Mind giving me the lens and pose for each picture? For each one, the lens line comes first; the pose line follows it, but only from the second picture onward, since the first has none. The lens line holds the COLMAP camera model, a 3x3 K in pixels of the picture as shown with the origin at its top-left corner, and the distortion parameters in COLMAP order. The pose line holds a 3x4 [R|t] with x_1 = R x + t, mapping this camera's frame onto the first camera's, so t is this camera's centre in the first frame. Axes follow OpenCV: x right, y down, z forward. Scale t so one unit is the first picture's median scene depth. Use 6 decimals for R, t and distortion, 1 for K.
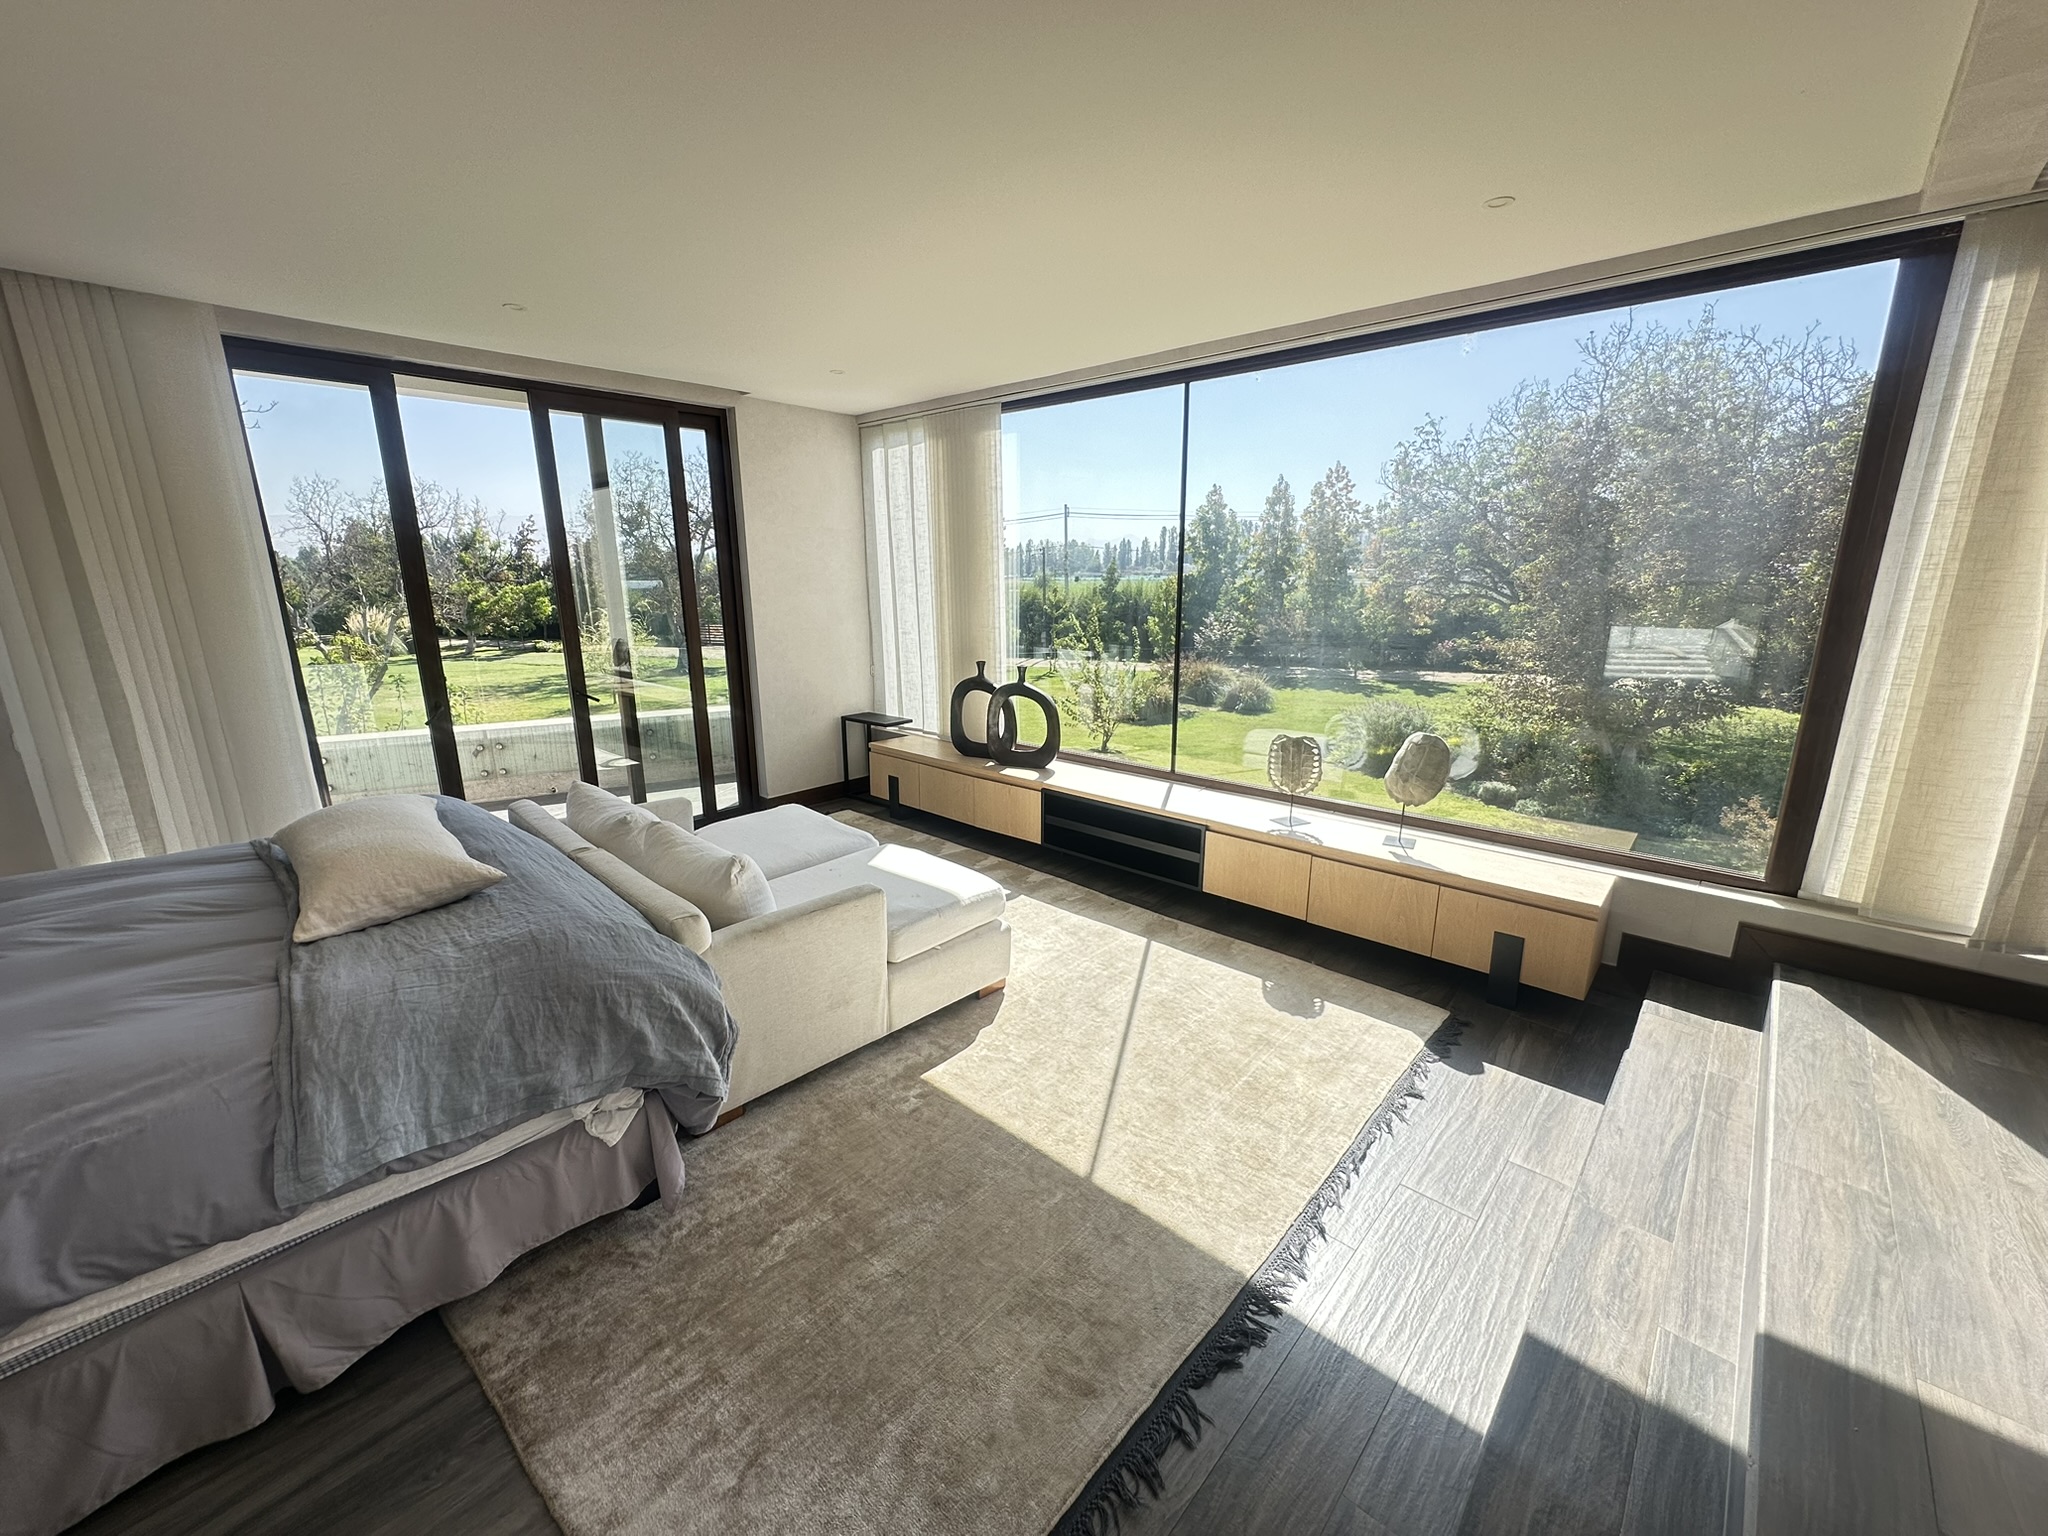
lens RADIAL K [[814.9, 0, 1010.4], [0, 814.9, 768.6], [0, 0, 1]] dist [-0.002161, 0.000628]
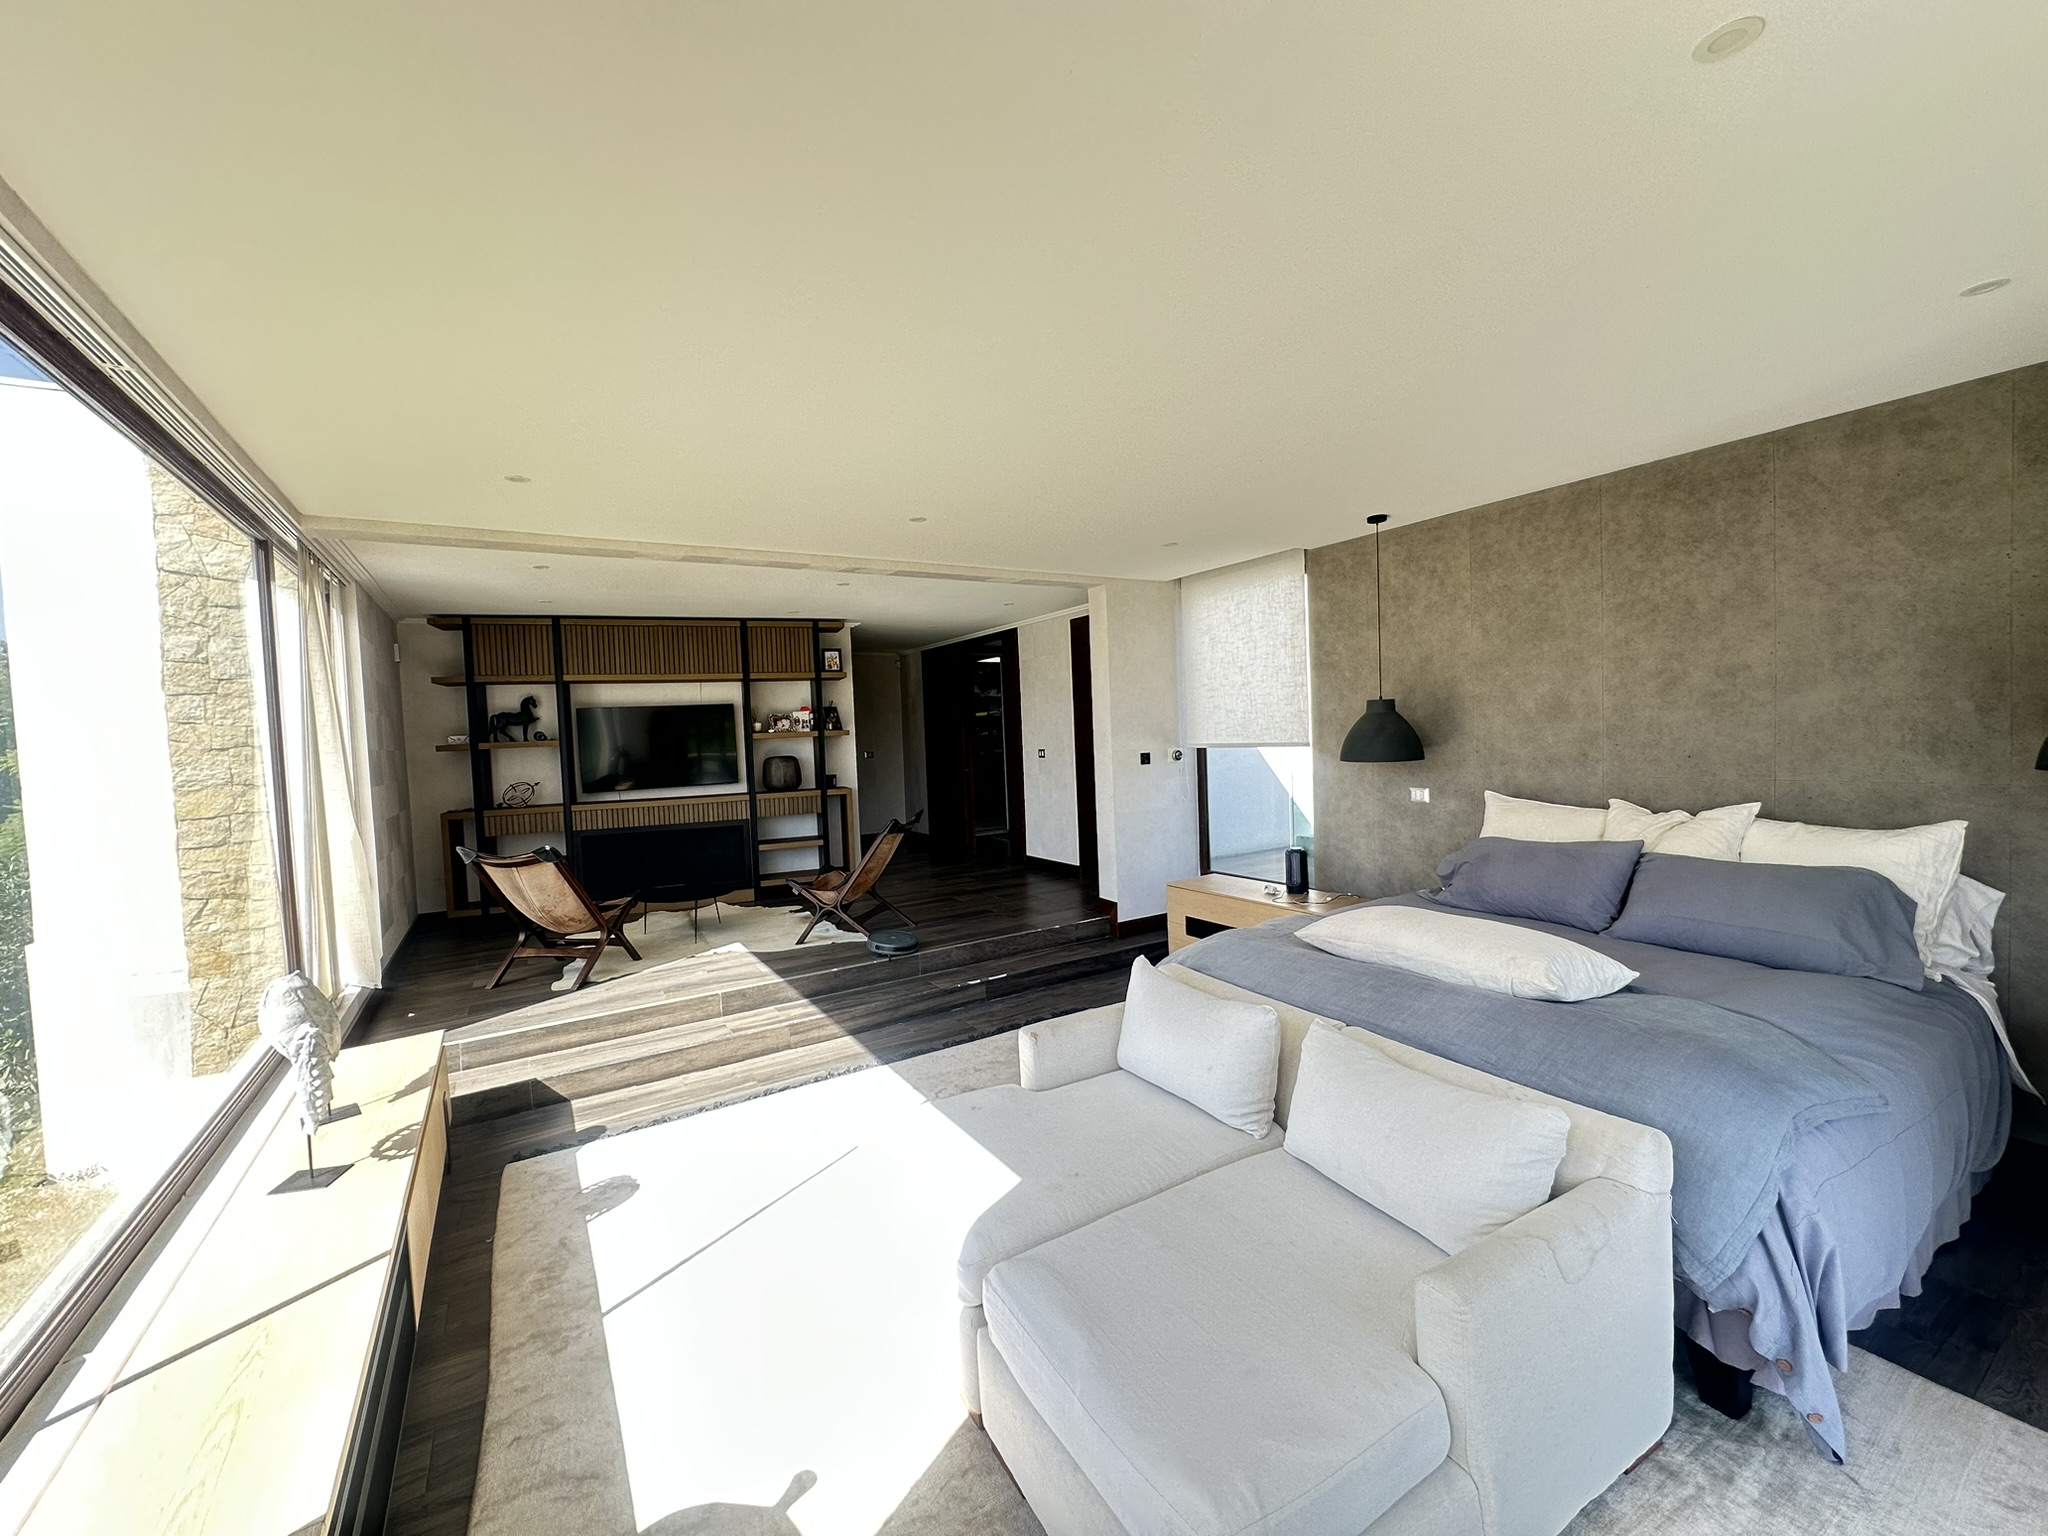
lens RADIAL K [[814.9, 0, 1023.6], [0, 814.9, 762.9], [0, 0, 1]] dist [-0.002161, 0.000628]
pose [[-0.960965, 0.035815, 0.274341, -0.422371], [0.112156, 0.956885, 0.267941, -0.420927], [-0.252916, 0.288251, -0.923550, 1.720850]]
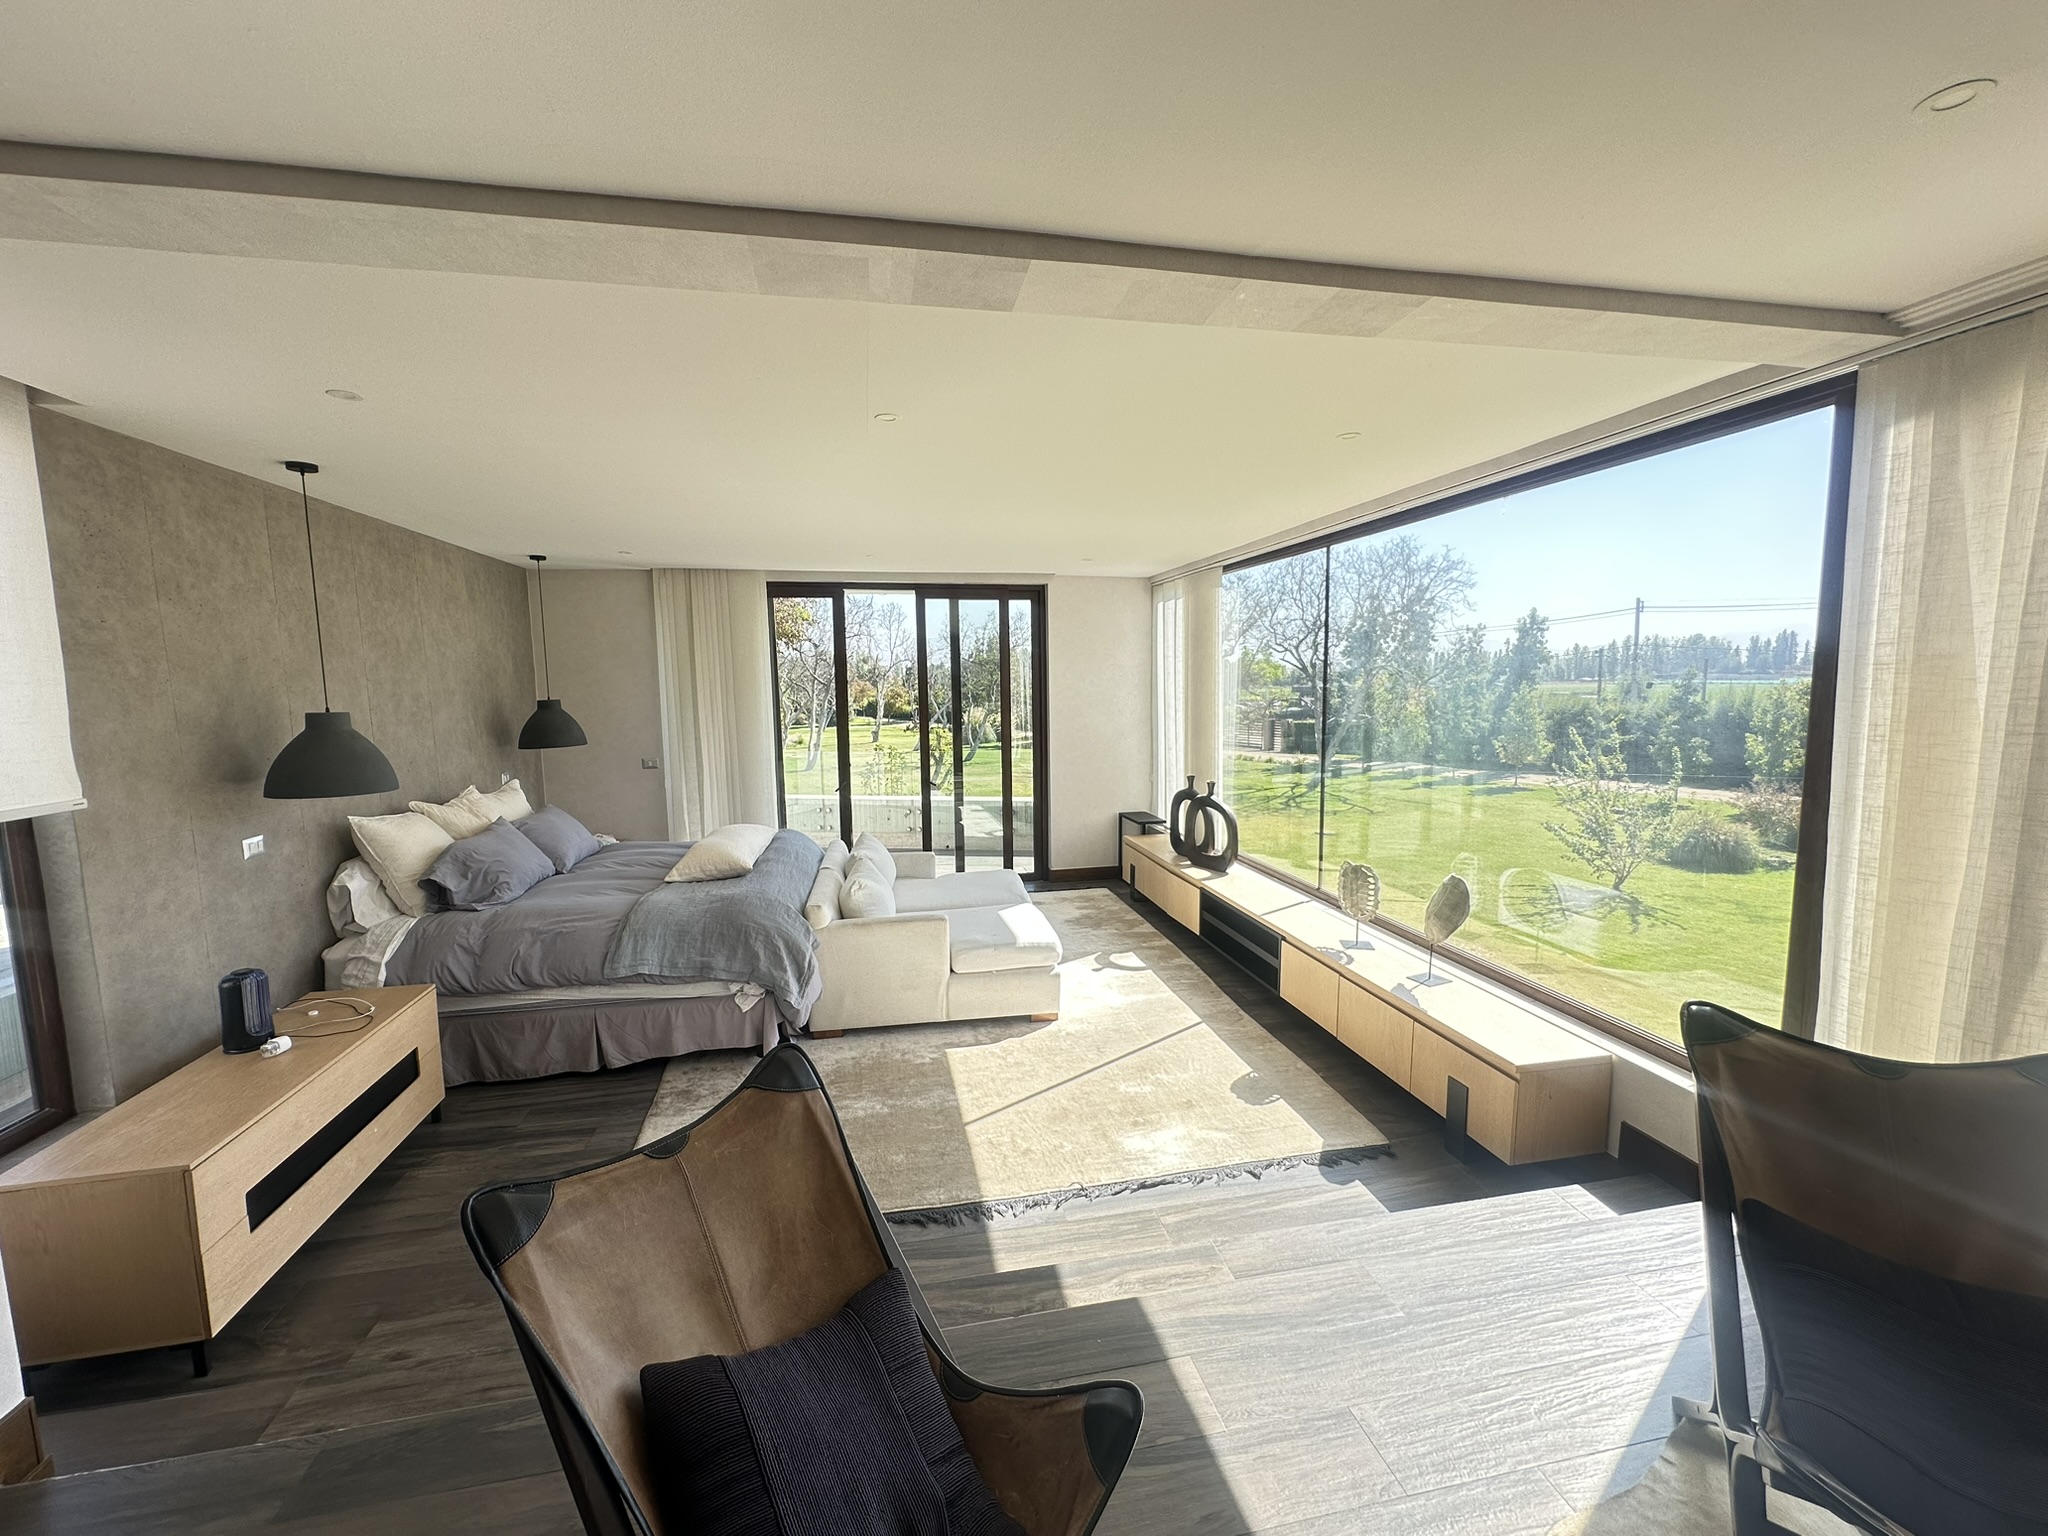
lens RADIAL K [[814.9, 0, 1023.8], [0, 814.9, 772.2], [0, 0, 1]] dist [-0.002161, 0.000628]
pose [[0.808575, 0.063572, -0.584949, 0.772291], [-0.131745, 0.988466, -0.074685, -0.026356], [0.573455, 0.137453, 0.807624, -0.170136]]
